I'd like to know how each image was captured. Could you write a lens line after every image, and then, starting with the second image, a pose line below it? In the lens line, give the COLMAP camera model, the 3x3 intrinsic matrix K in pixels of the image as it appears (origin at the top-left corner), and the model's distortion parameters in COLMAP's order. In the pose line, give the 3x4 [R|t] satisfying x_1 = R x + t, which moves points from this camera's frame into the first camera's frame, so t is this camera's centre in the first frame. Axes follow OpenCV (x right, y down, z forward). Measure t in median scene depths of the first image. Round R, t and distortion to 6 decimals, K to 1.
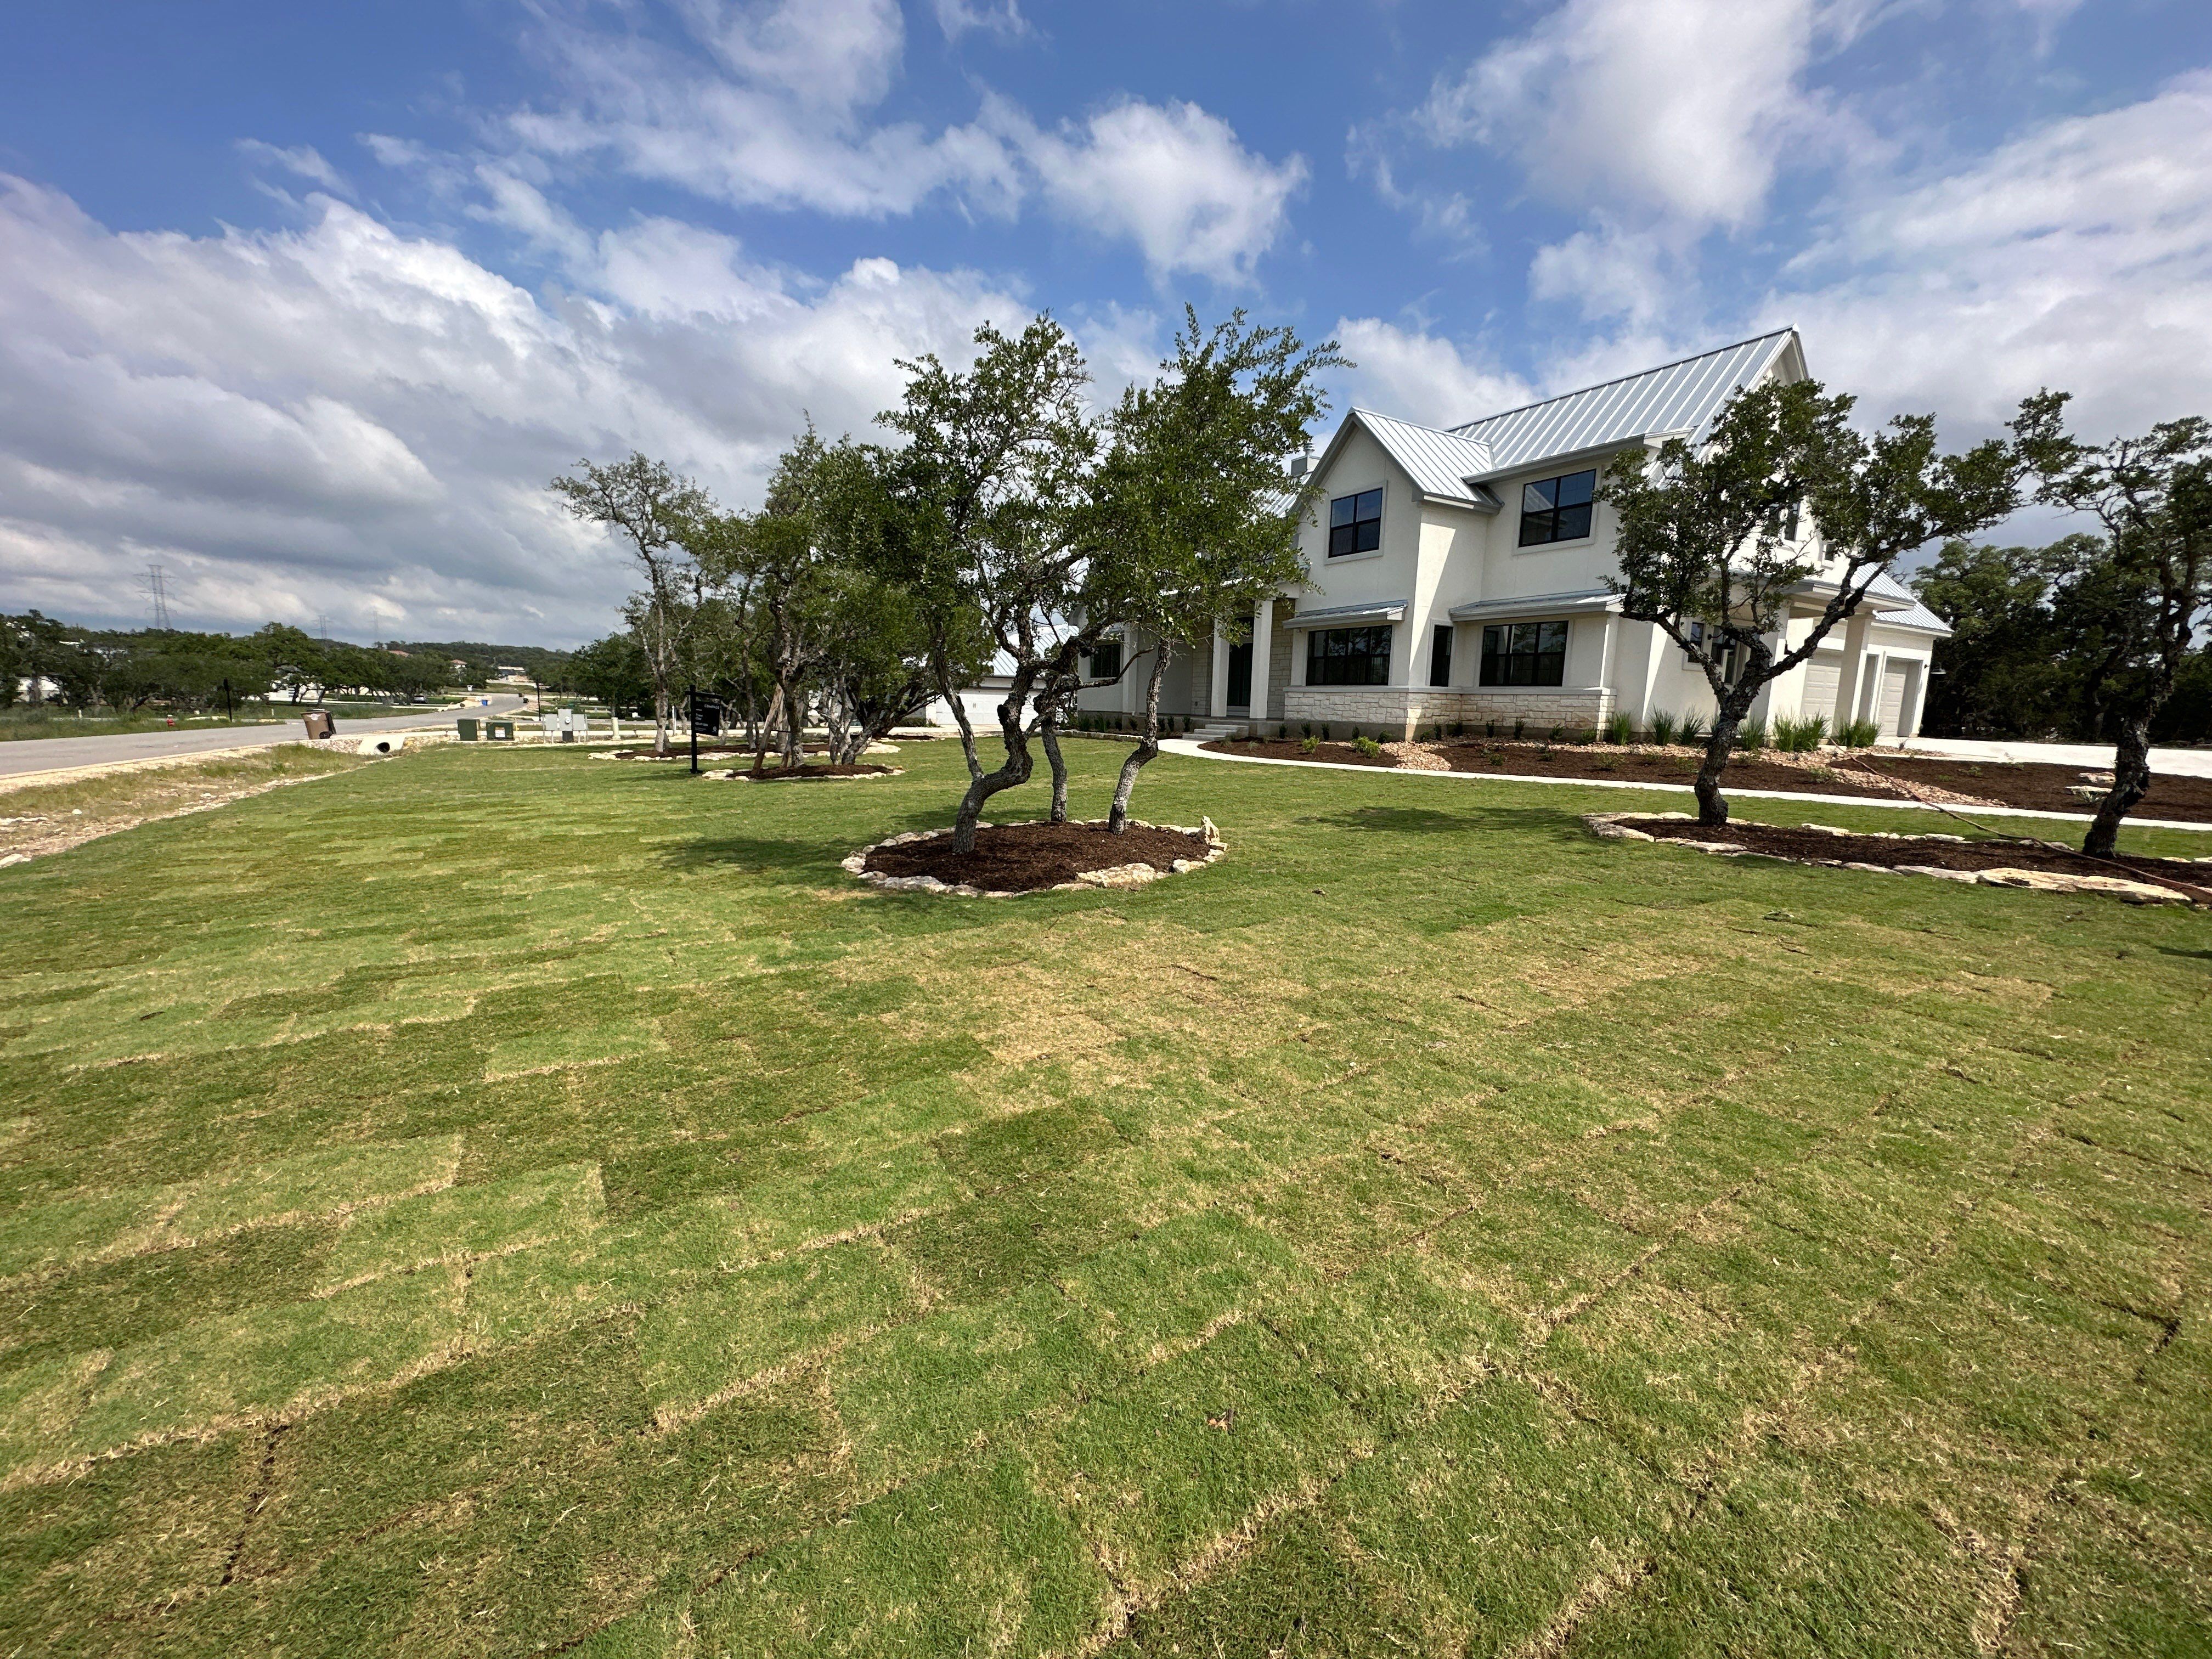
lens RADIAL K [[882.6, 0, 1106.0], [0, 882.6, 829.5], [0, 0, 1]] dist [0.002822, 0.000205]
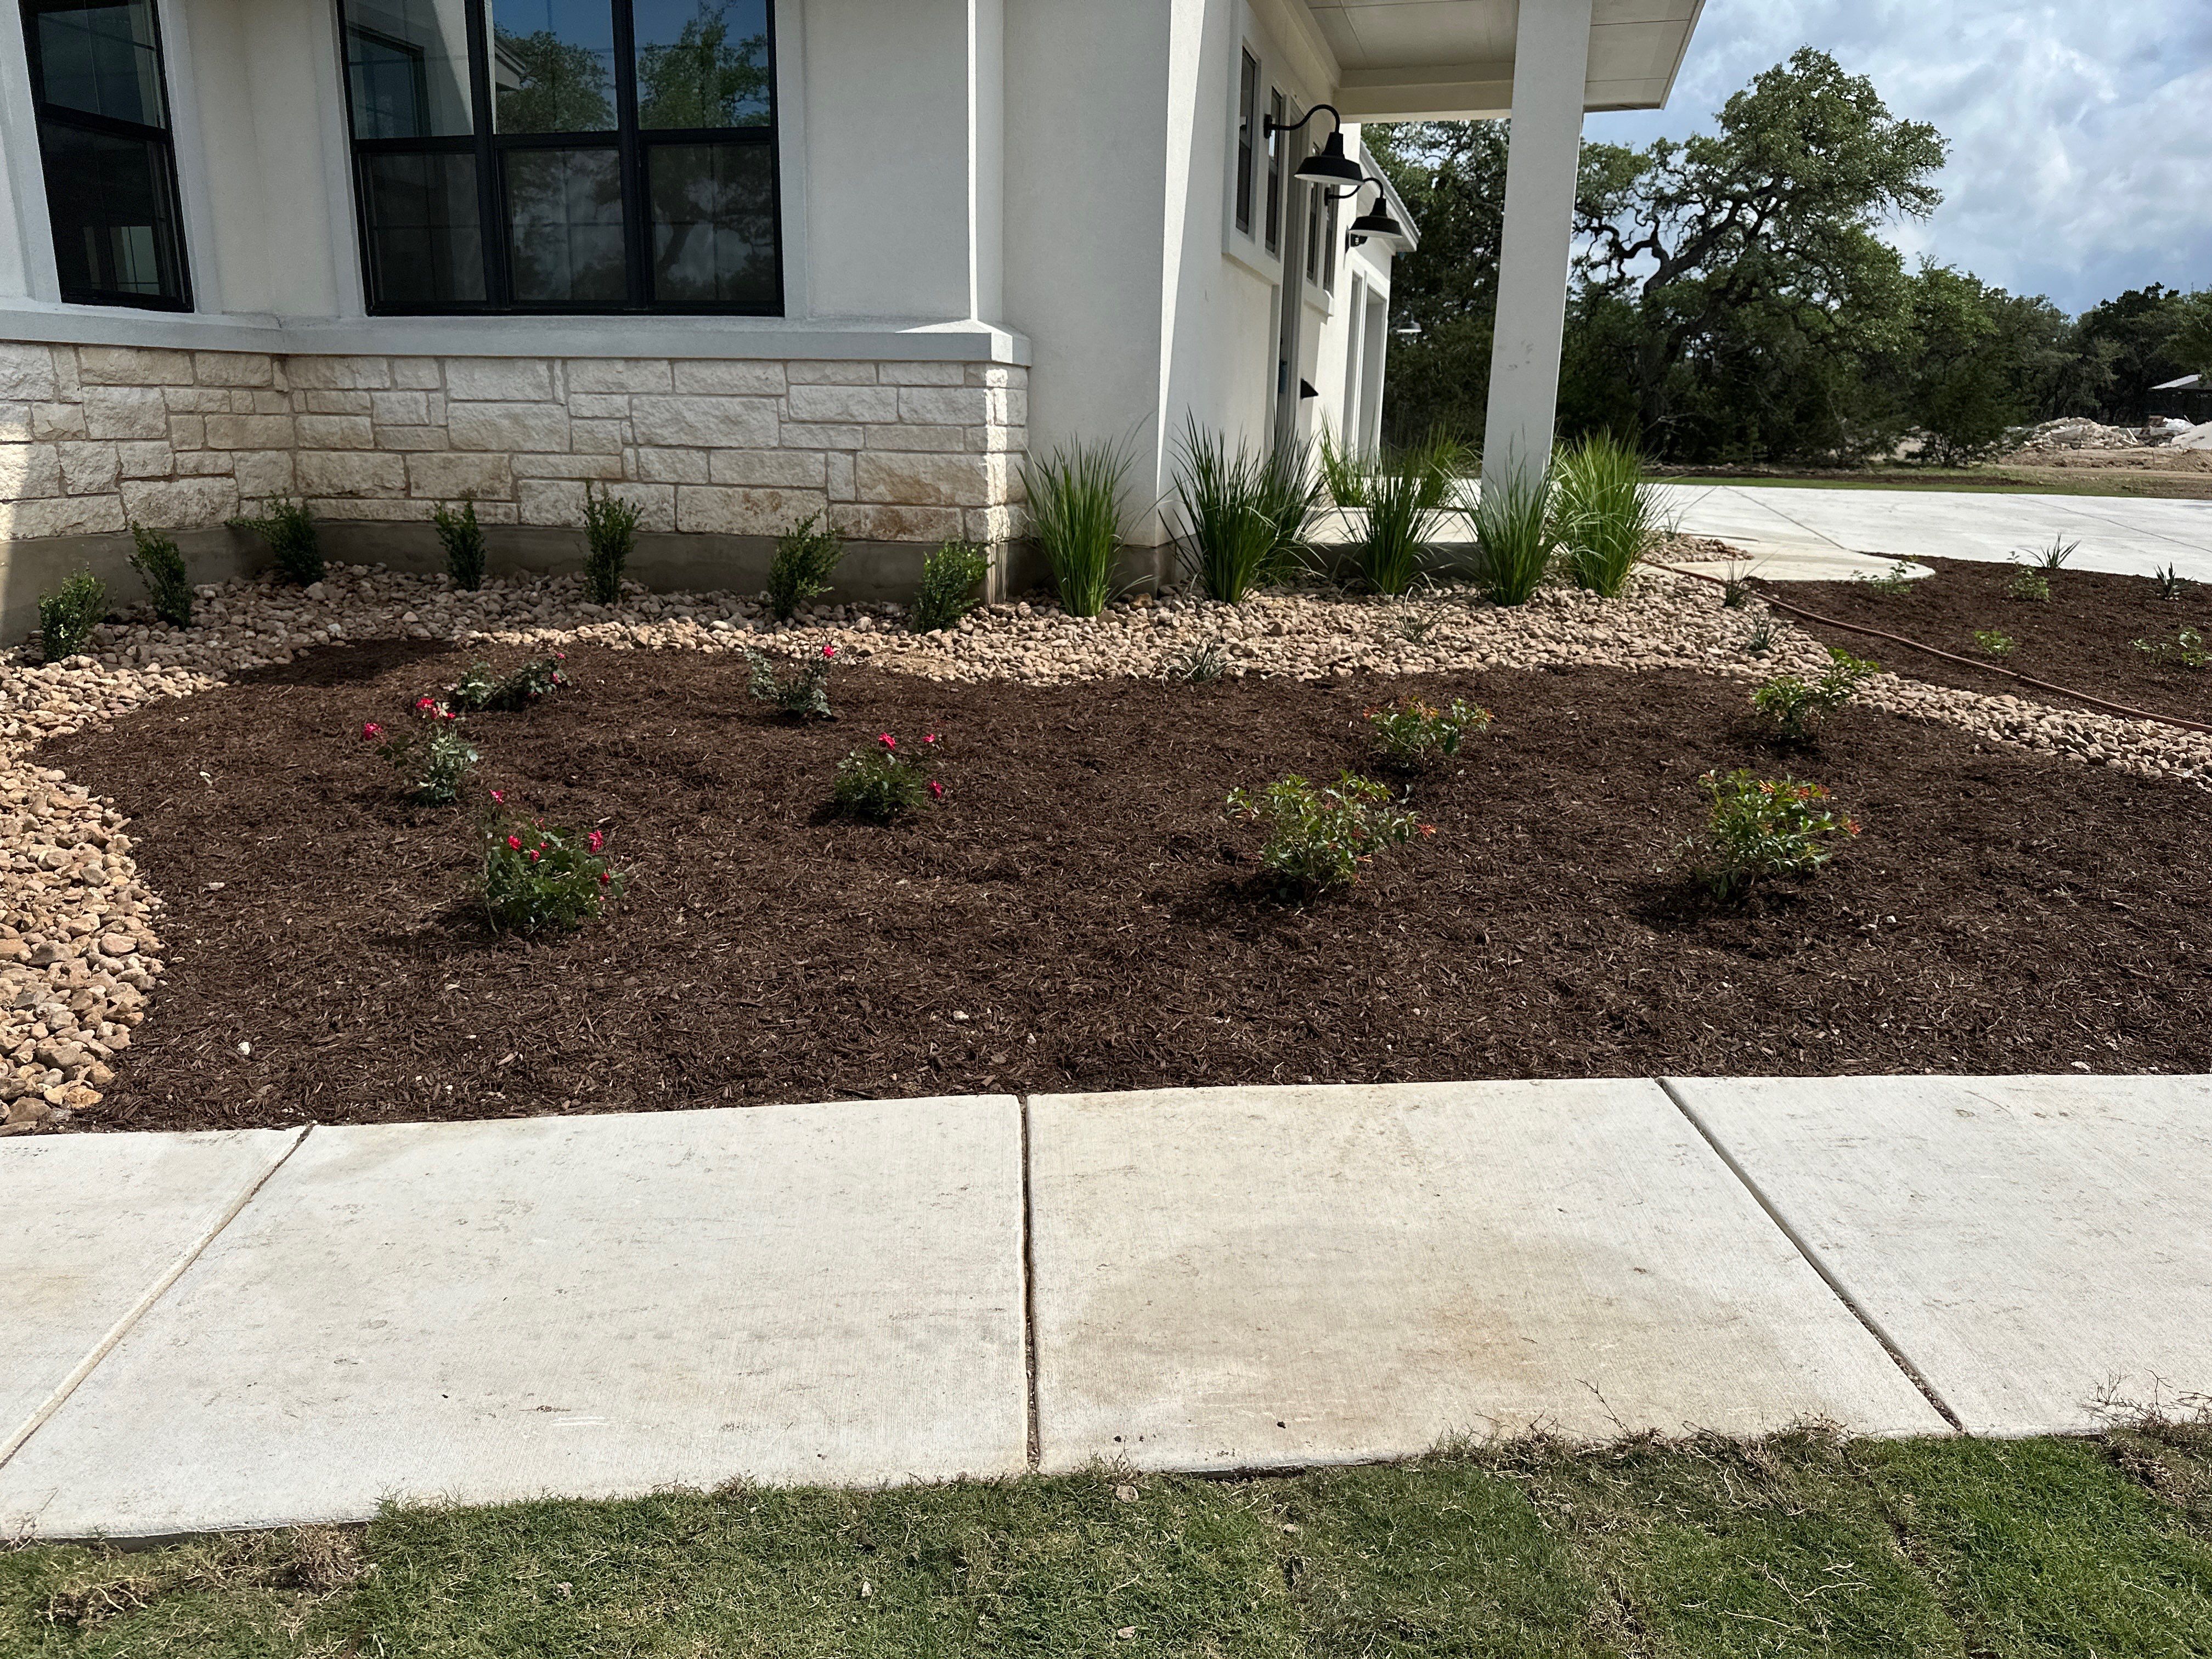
lens RADIAL K [[1644.3, 0, 1106.0], [0, 1644.3, 829.5], [0, 0, 1]] dist [0.015418, -0.001333]
pose [[0.732829, -0.180451, 0.656049, 0.291755], [0.104376, 0.982593, 0.153679, -0.093776], [-0.672360, -0.044145, 0.738907, 0.639241]]
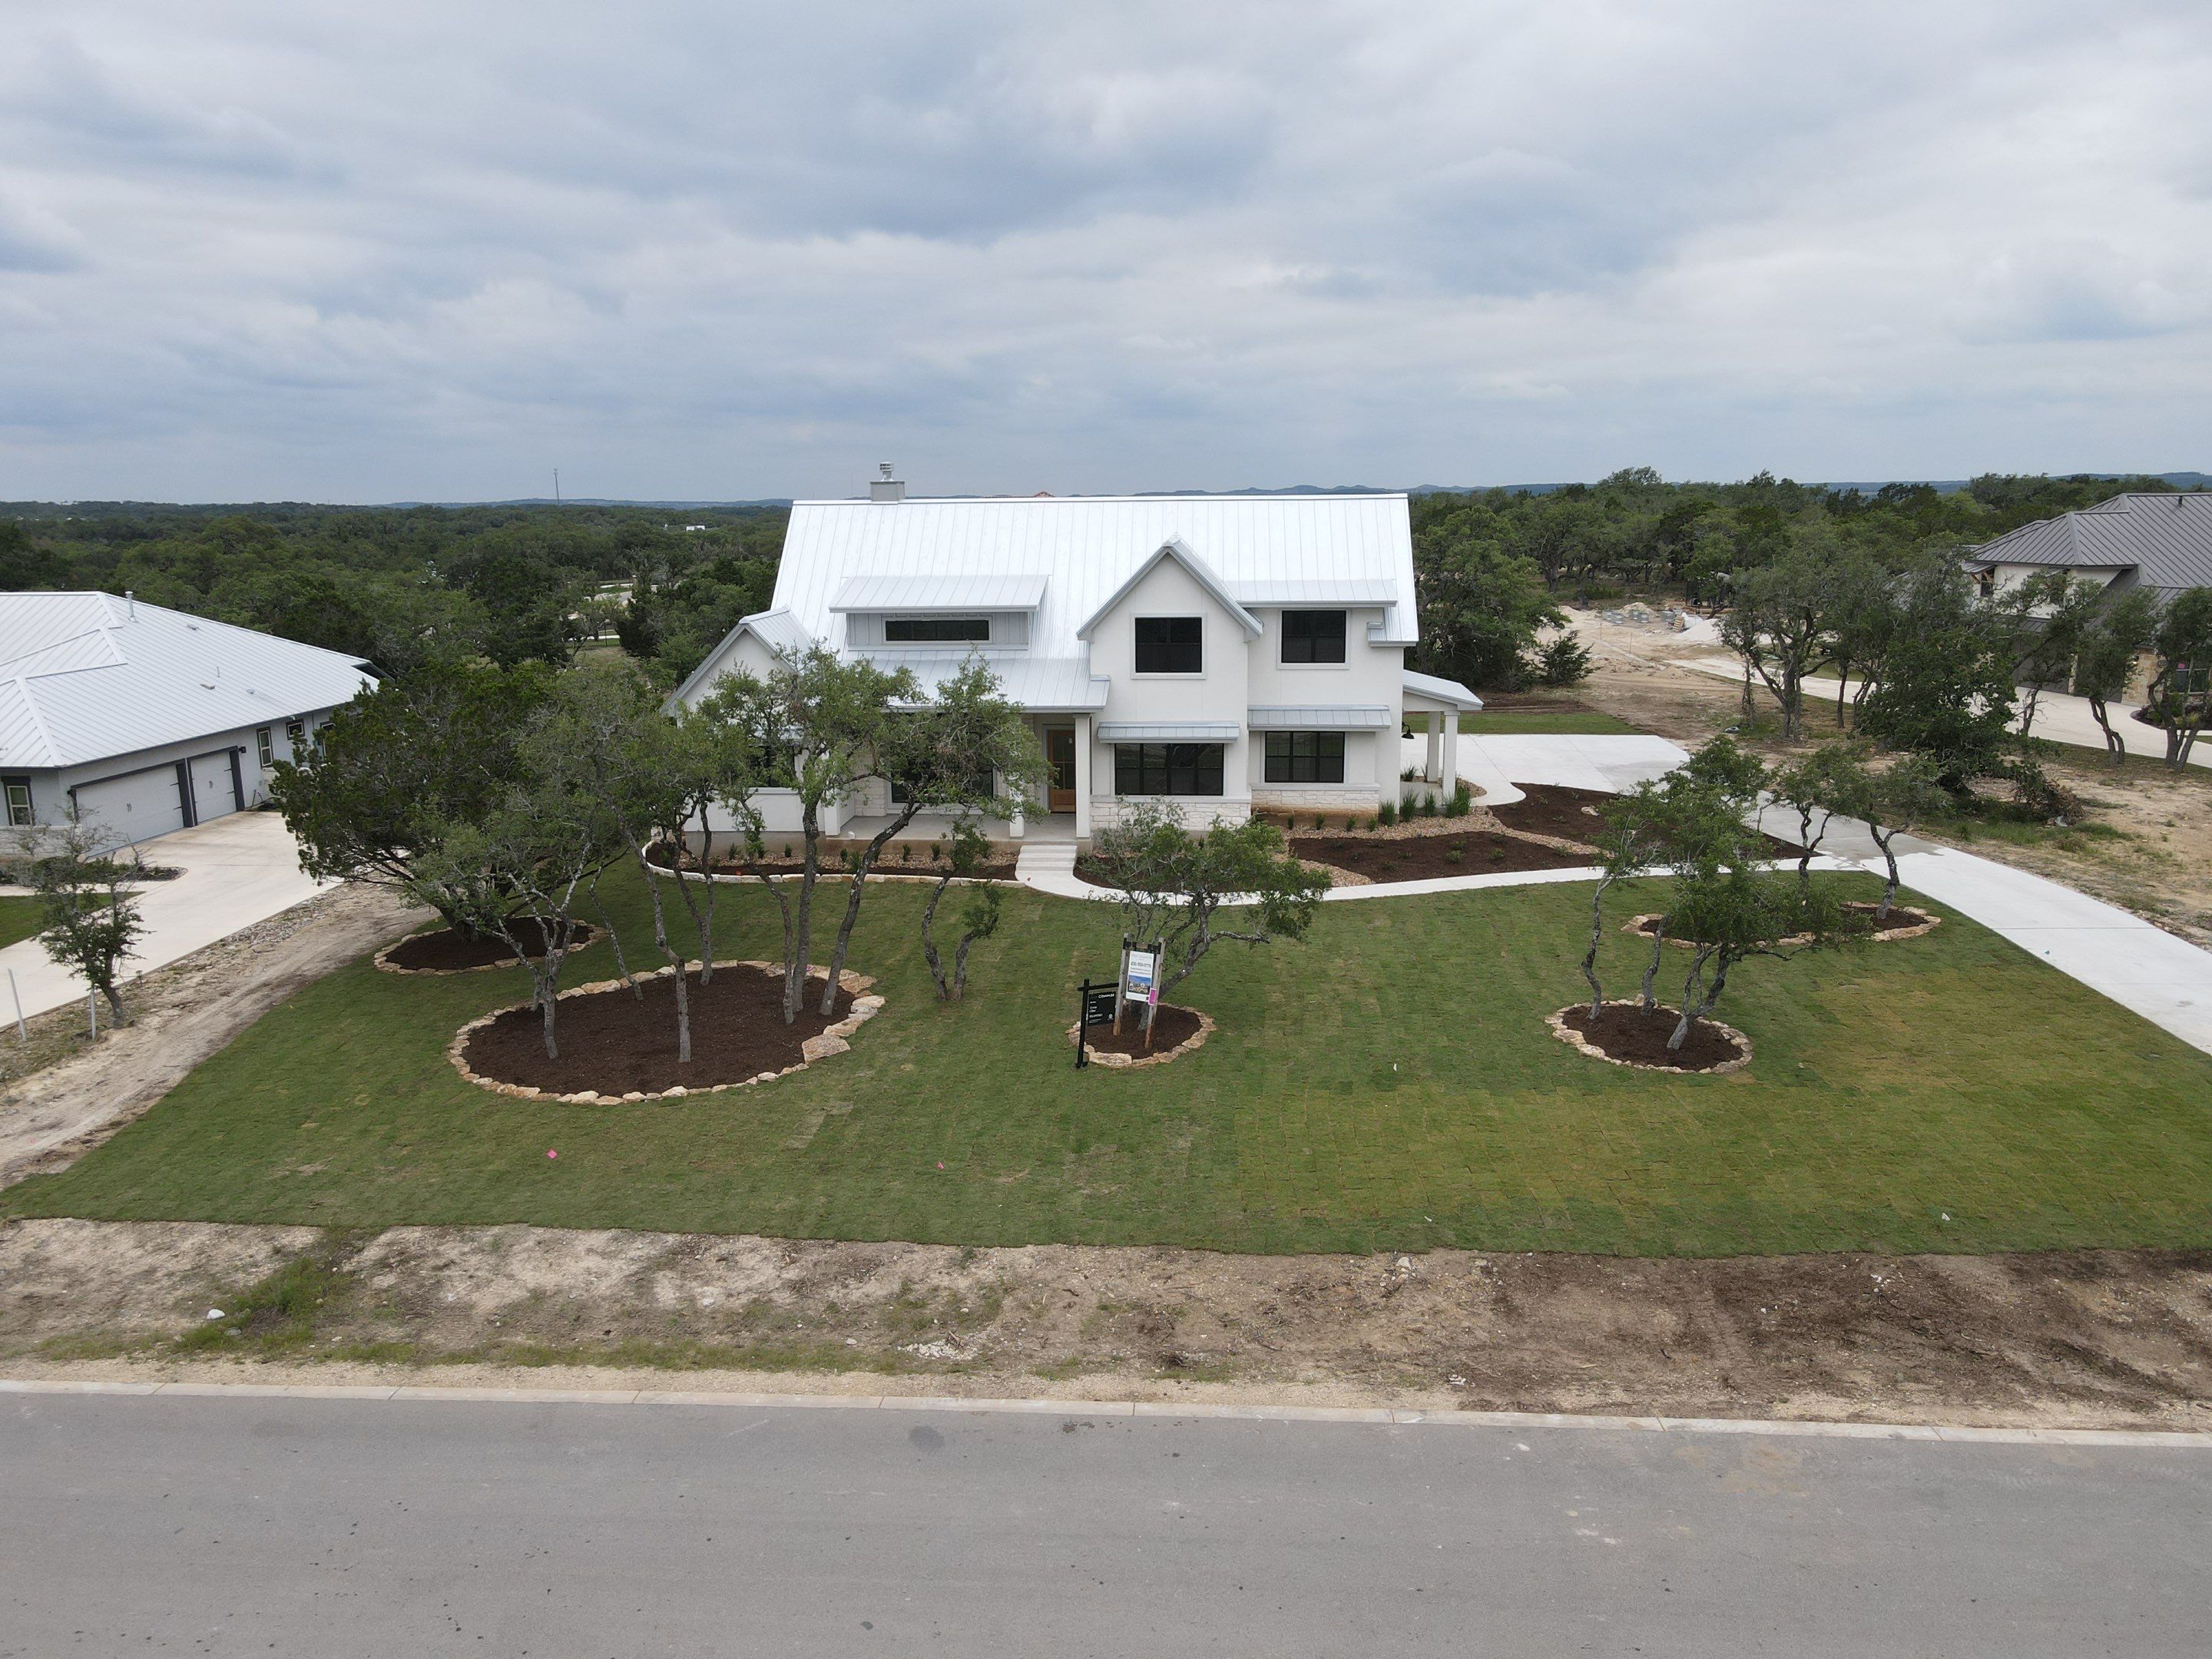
lens RADIAL K [[1644.3, 0, 1106.0], [0, 1644.3, 829.5], [0, 0, 1]] dist [0.015418, -0.001333]
pose [[0.565668, -0.195871, 0.801033, -1.407846], [0.139334, 0.980117, 0.141267, -0.434854], [-0.812777, 0.031701, 0.581712, -0.051313]]
